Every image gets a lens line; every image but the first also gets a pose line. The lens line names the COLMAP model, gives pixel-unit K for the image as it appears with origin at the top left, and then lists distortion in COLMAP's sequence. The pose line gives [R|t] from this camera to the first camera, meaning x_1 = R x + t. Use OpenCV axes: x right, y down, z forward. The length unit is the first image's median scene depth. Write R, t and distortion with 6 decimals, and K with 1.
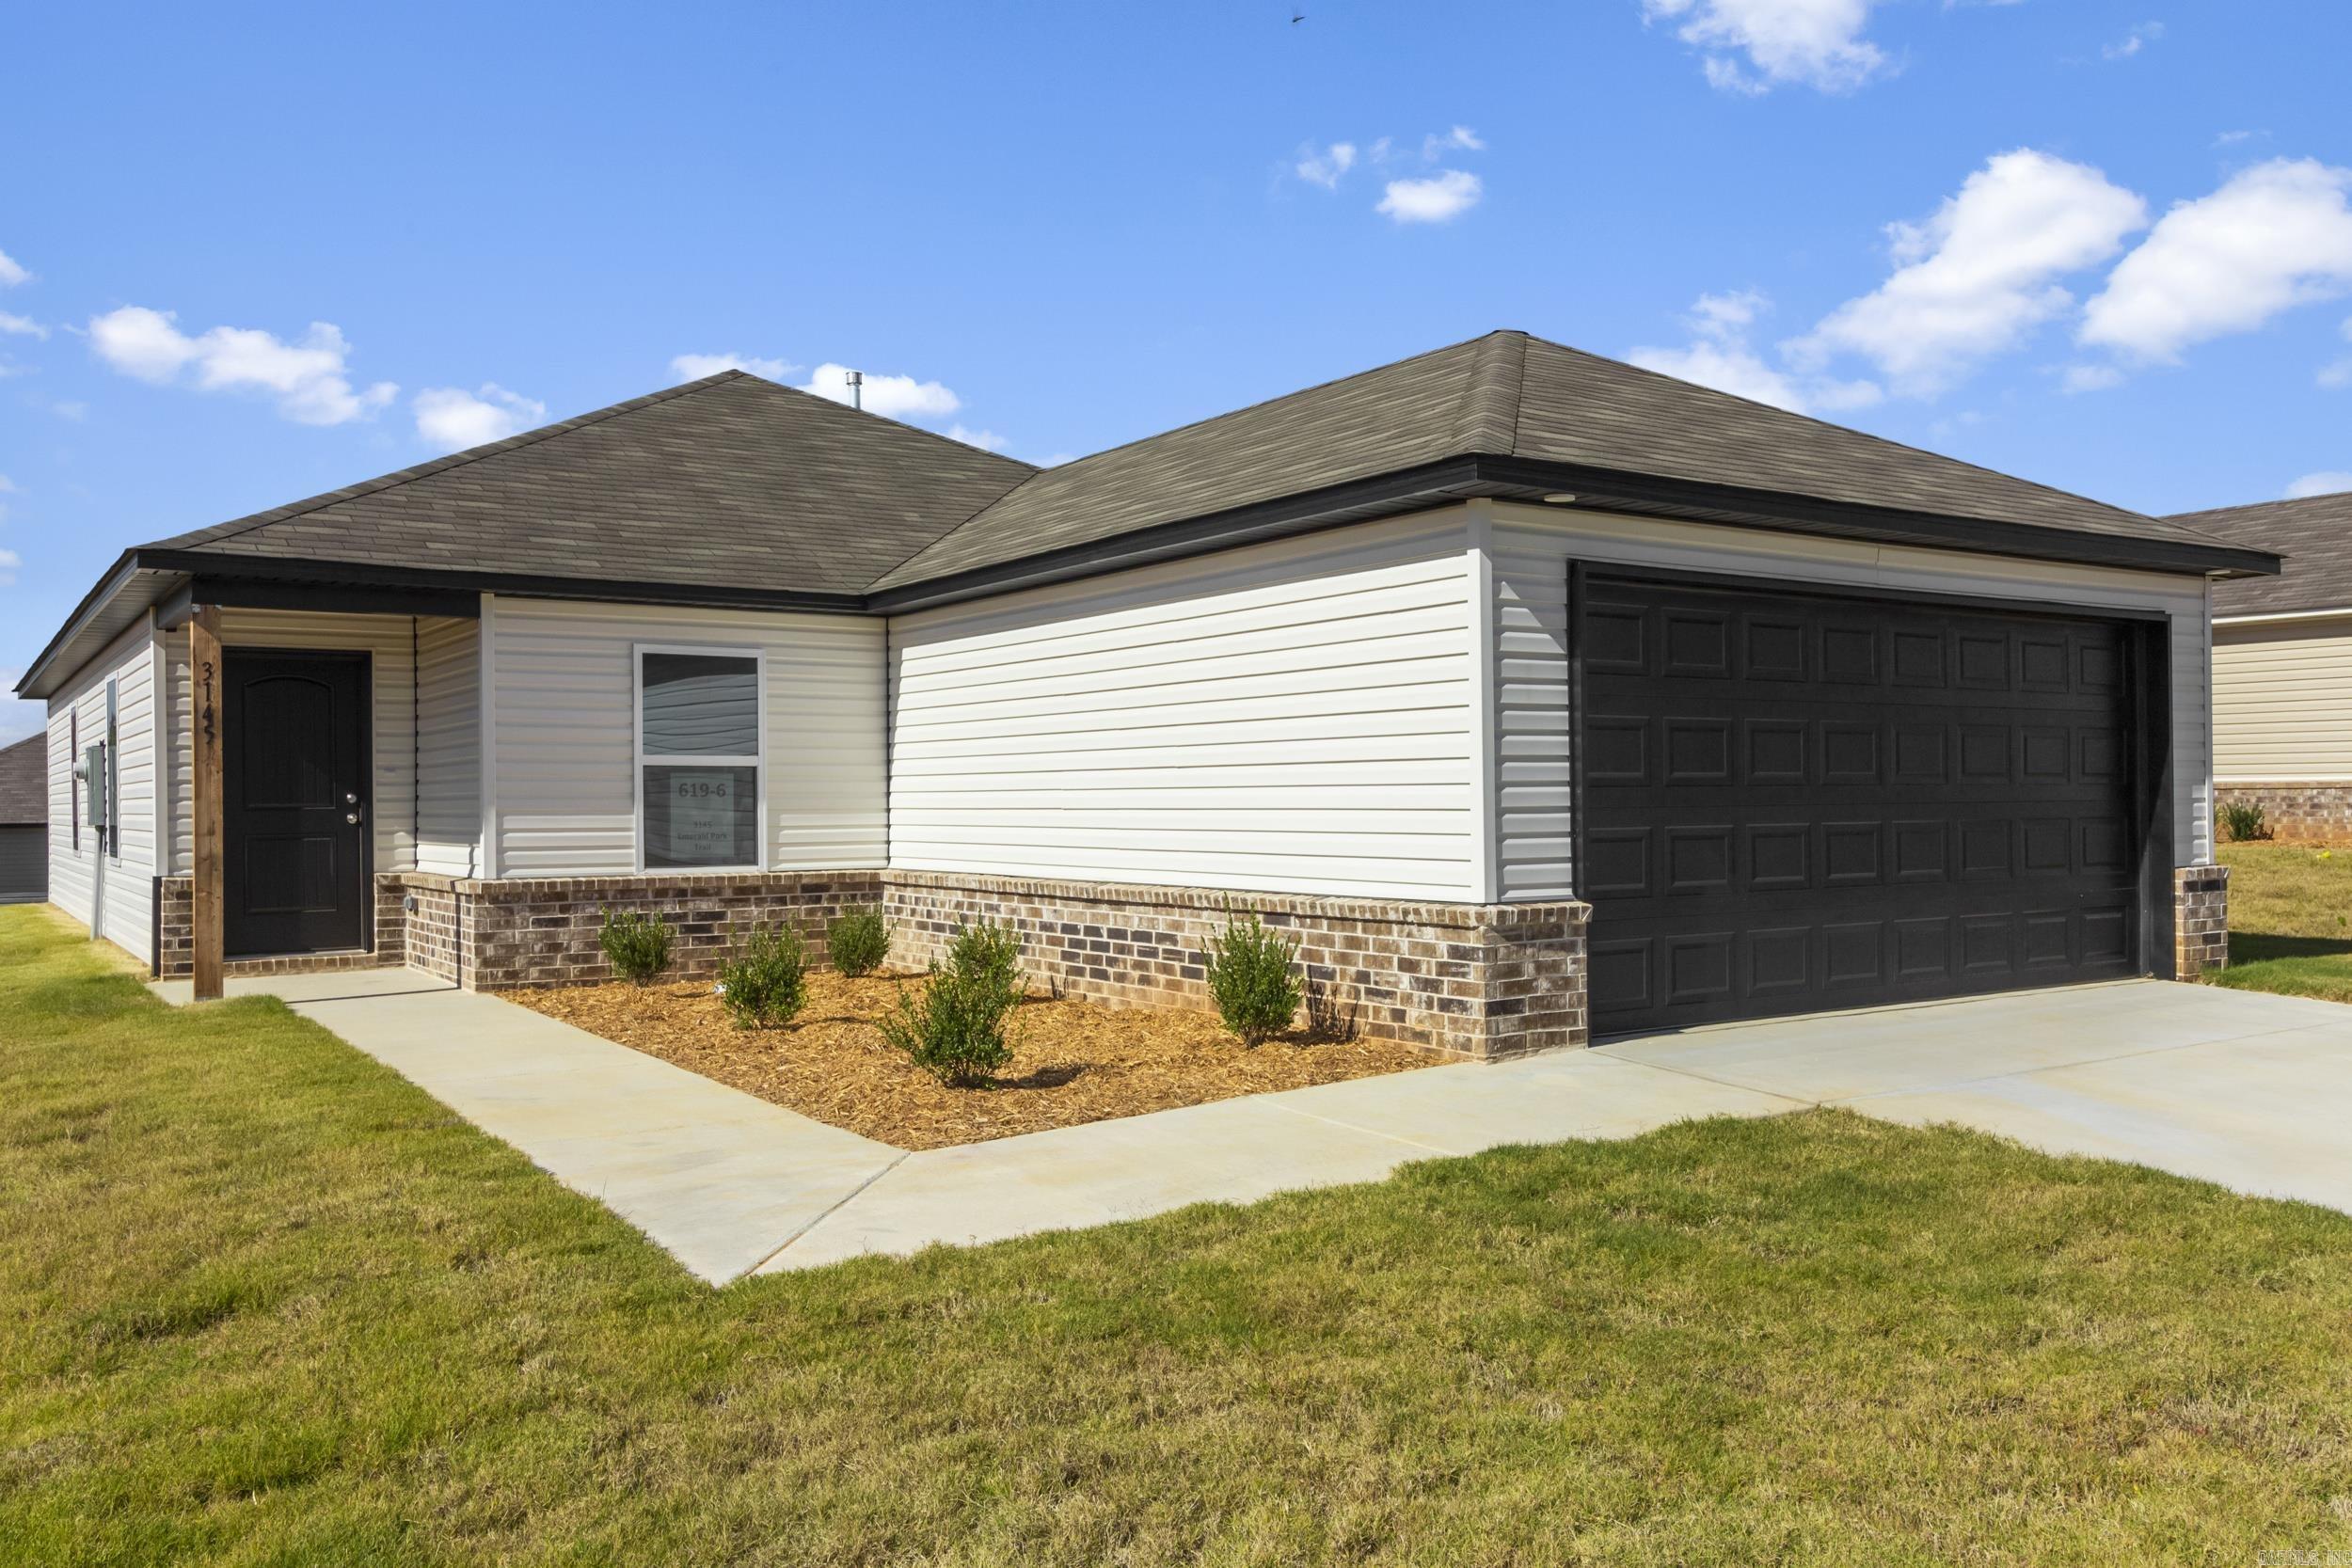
lens RADIAL K [[1883.7, 0, 1191.3], [0, 1883.7, 802.6], [0, 0, 1]] dist [0.002185, 0.000050]
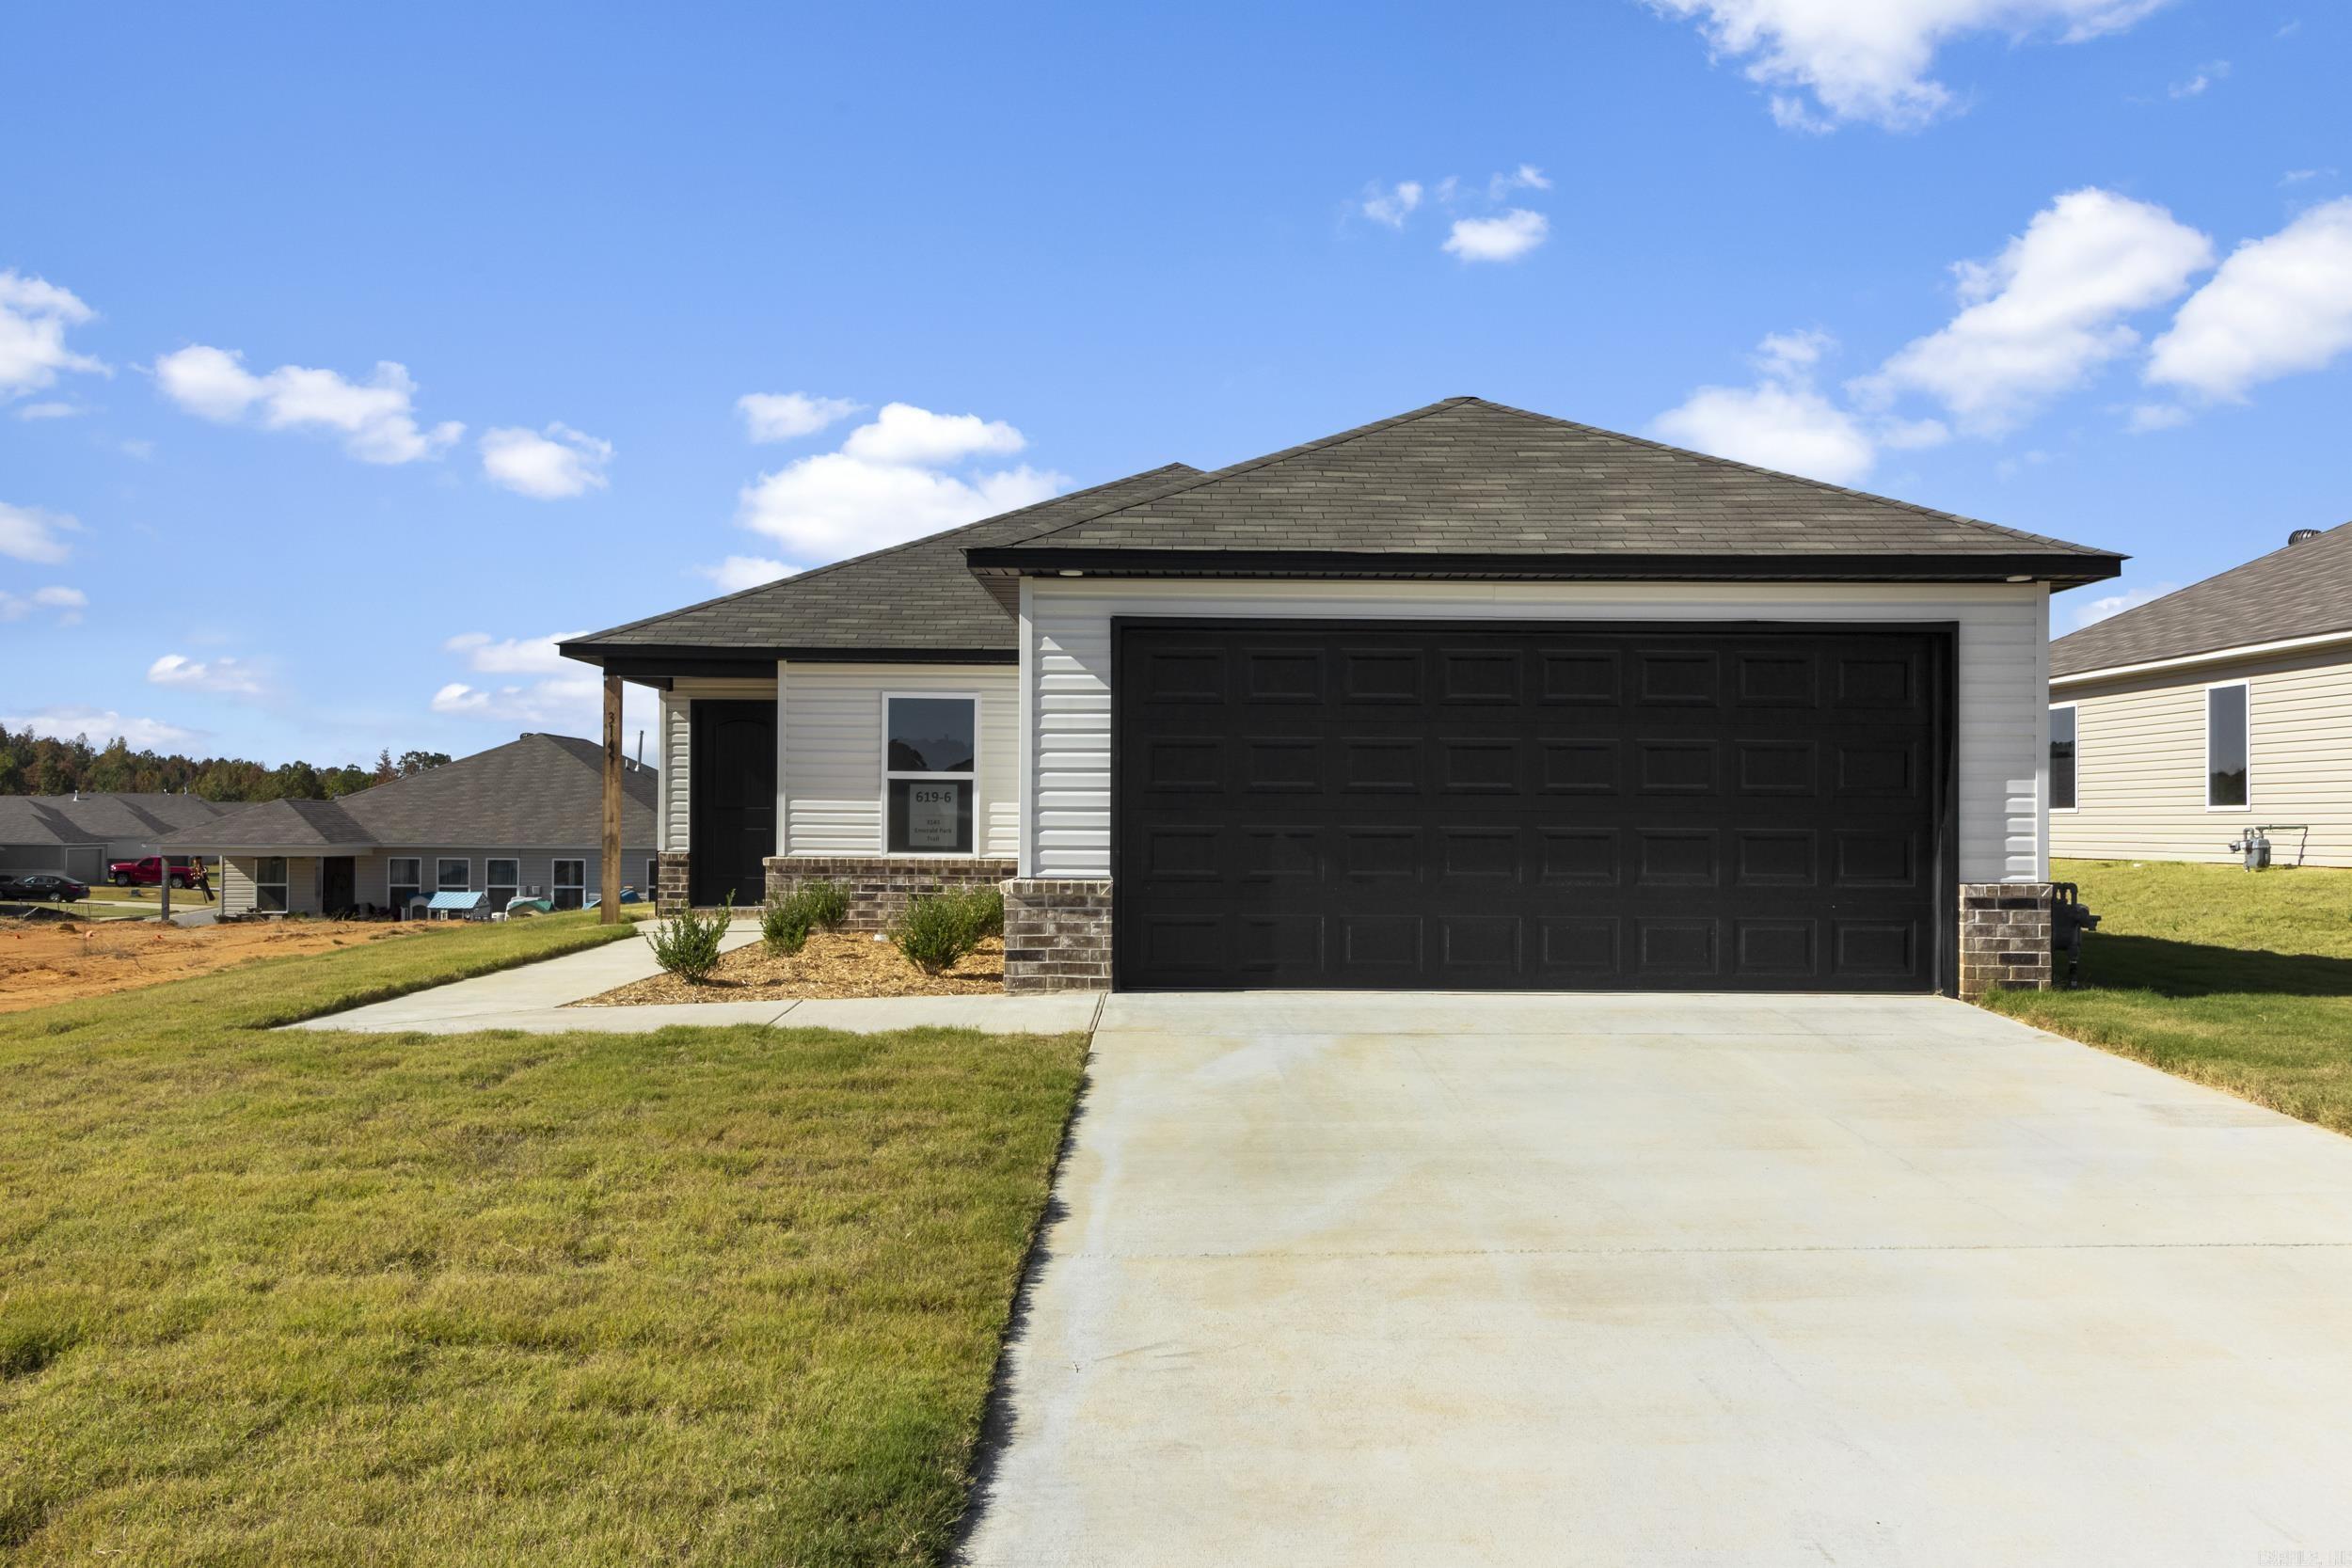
lens RADIAL K [[1883.7, 0, 1191.3], [0, 1883.7, 802.6], [0, 0, 1]] dist [0.002185, 0.000050]
pose [[0.829873, 0.007952, -0.557895, 0.701211], [-0.015023, 0.999854, -0.008094, 0.006218], [0.557750, 0.015098, 0.829872, -0.033885]]
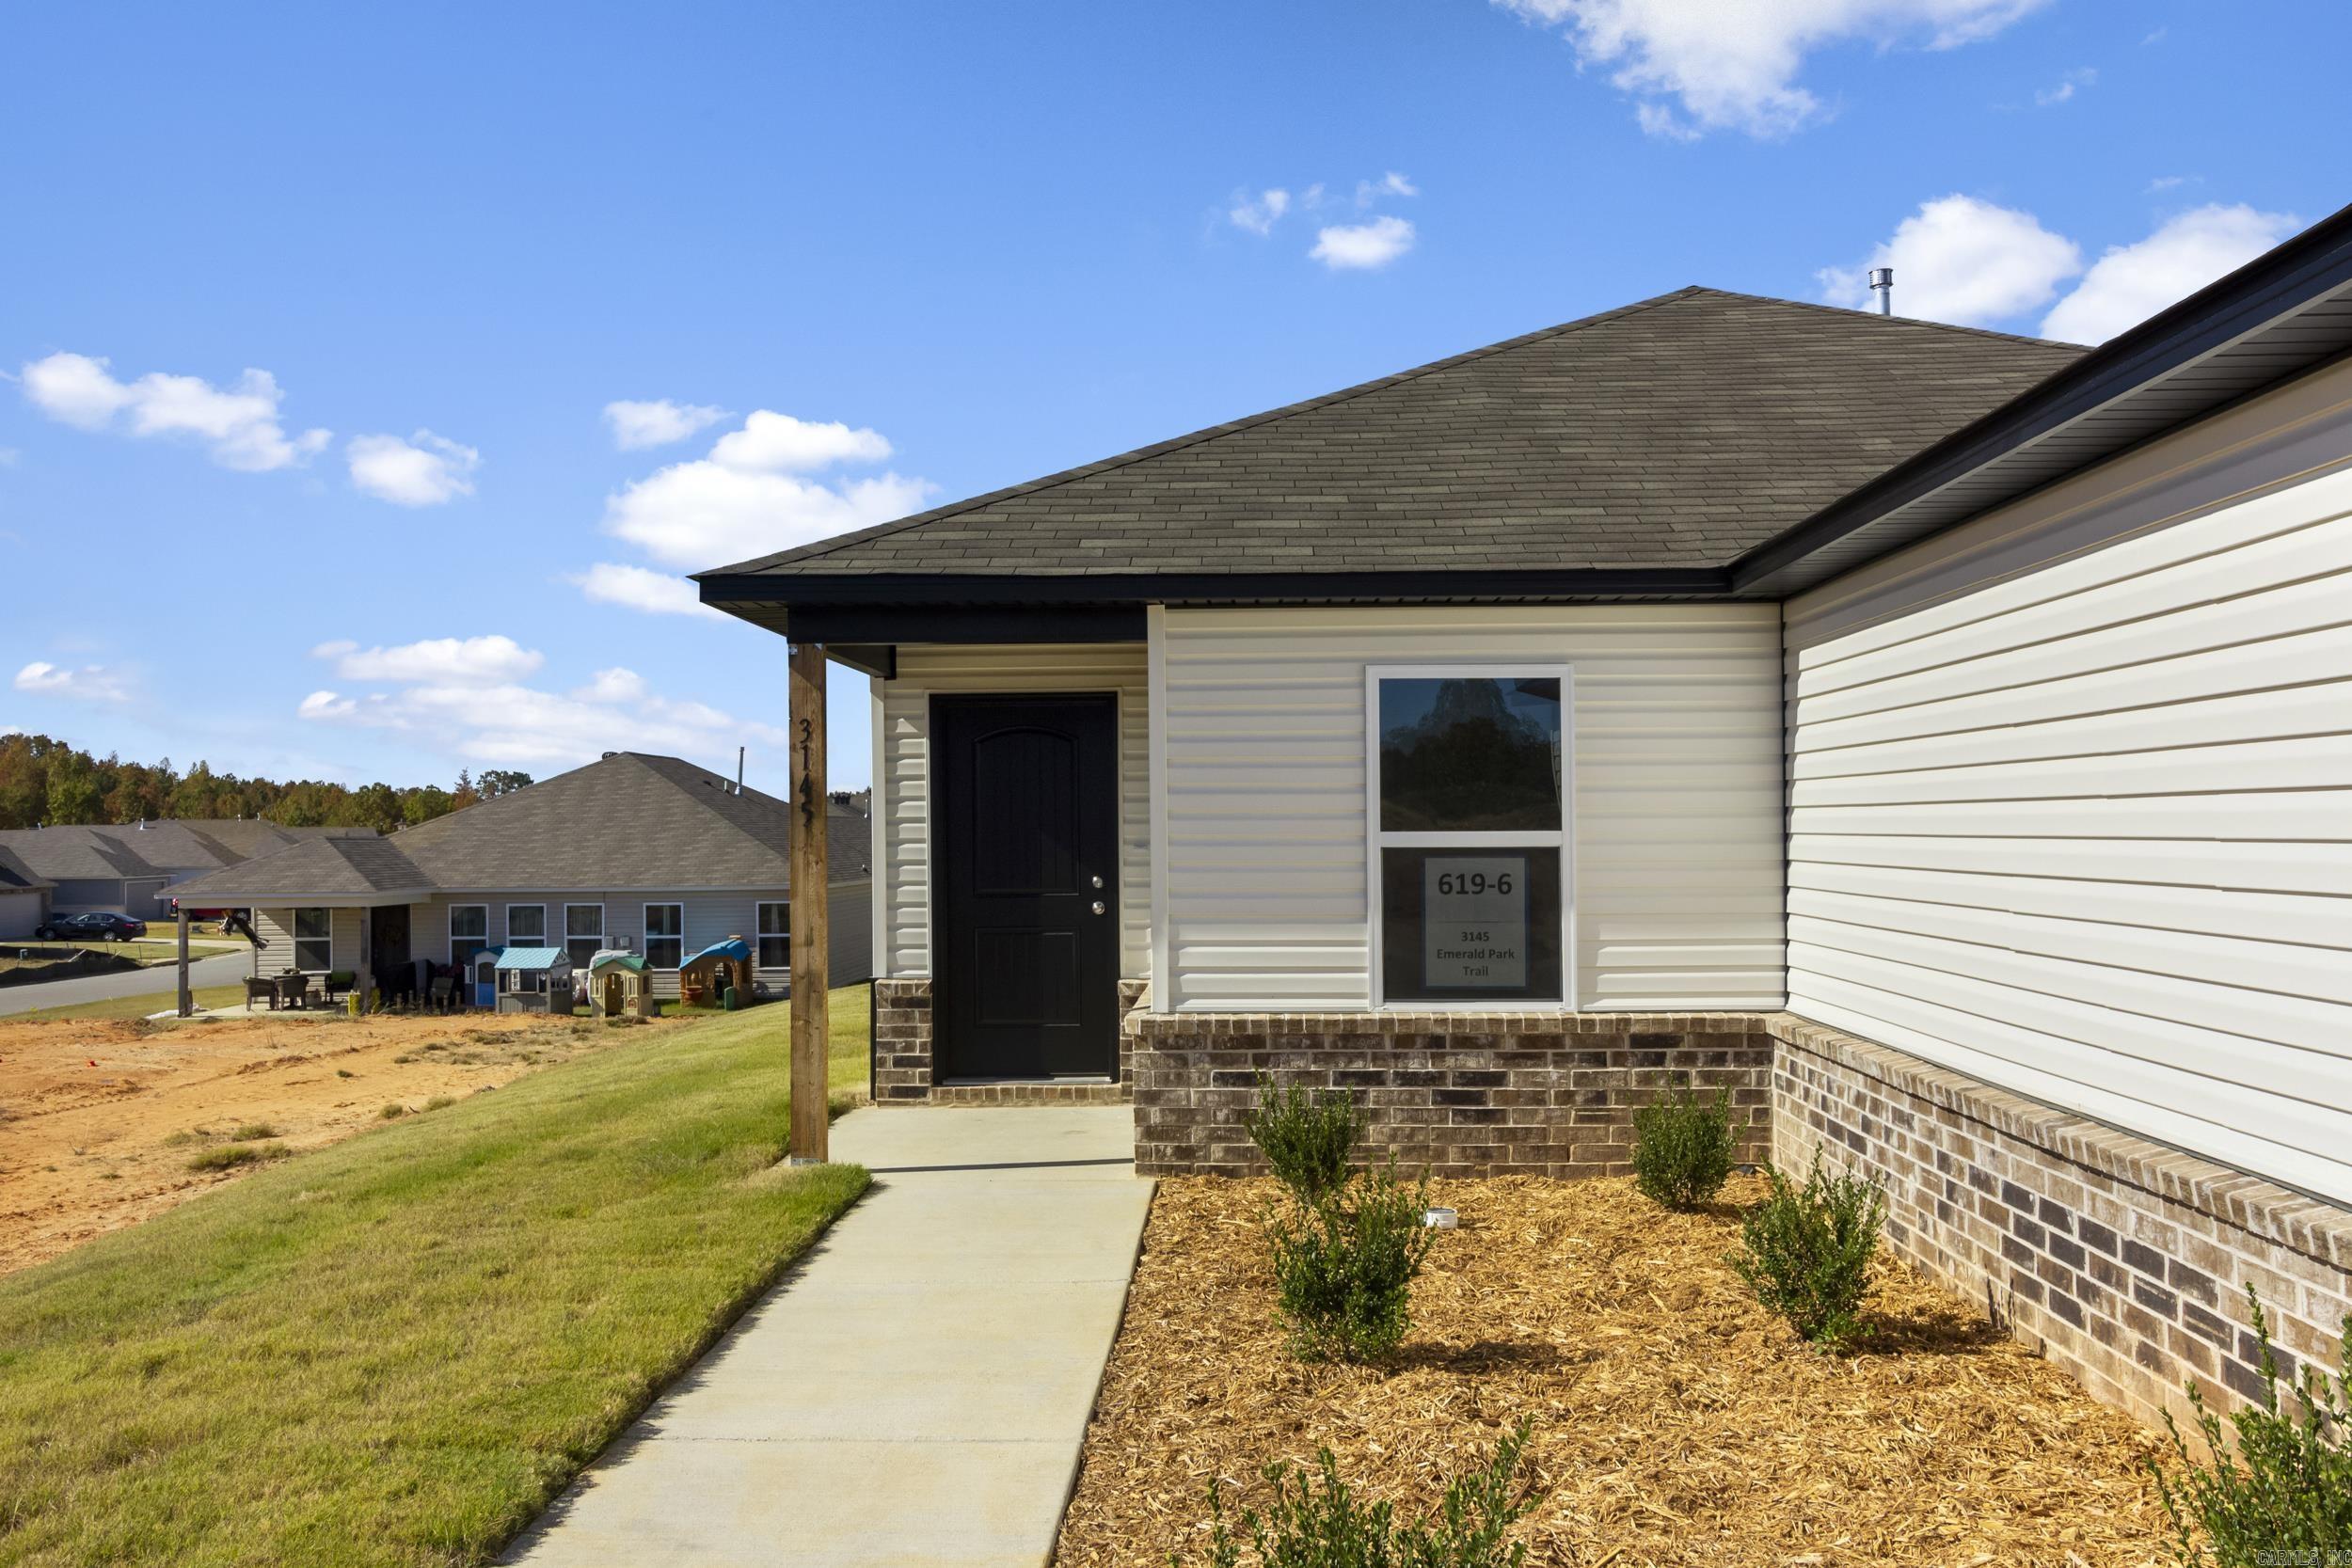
lens RADIAL K [[1883.7, 0, 1191.3], [0, 1883.7, 802.6], [0, 0, 1]] dist [0.002185, 0.000050]
pose [[0.808119, -0.007269, -0.588974, 0.049601], [0.001252, 0.999943, -0.010623, -0.029775], [0.589017, 0.007847, 0.808082, 0.438110]]
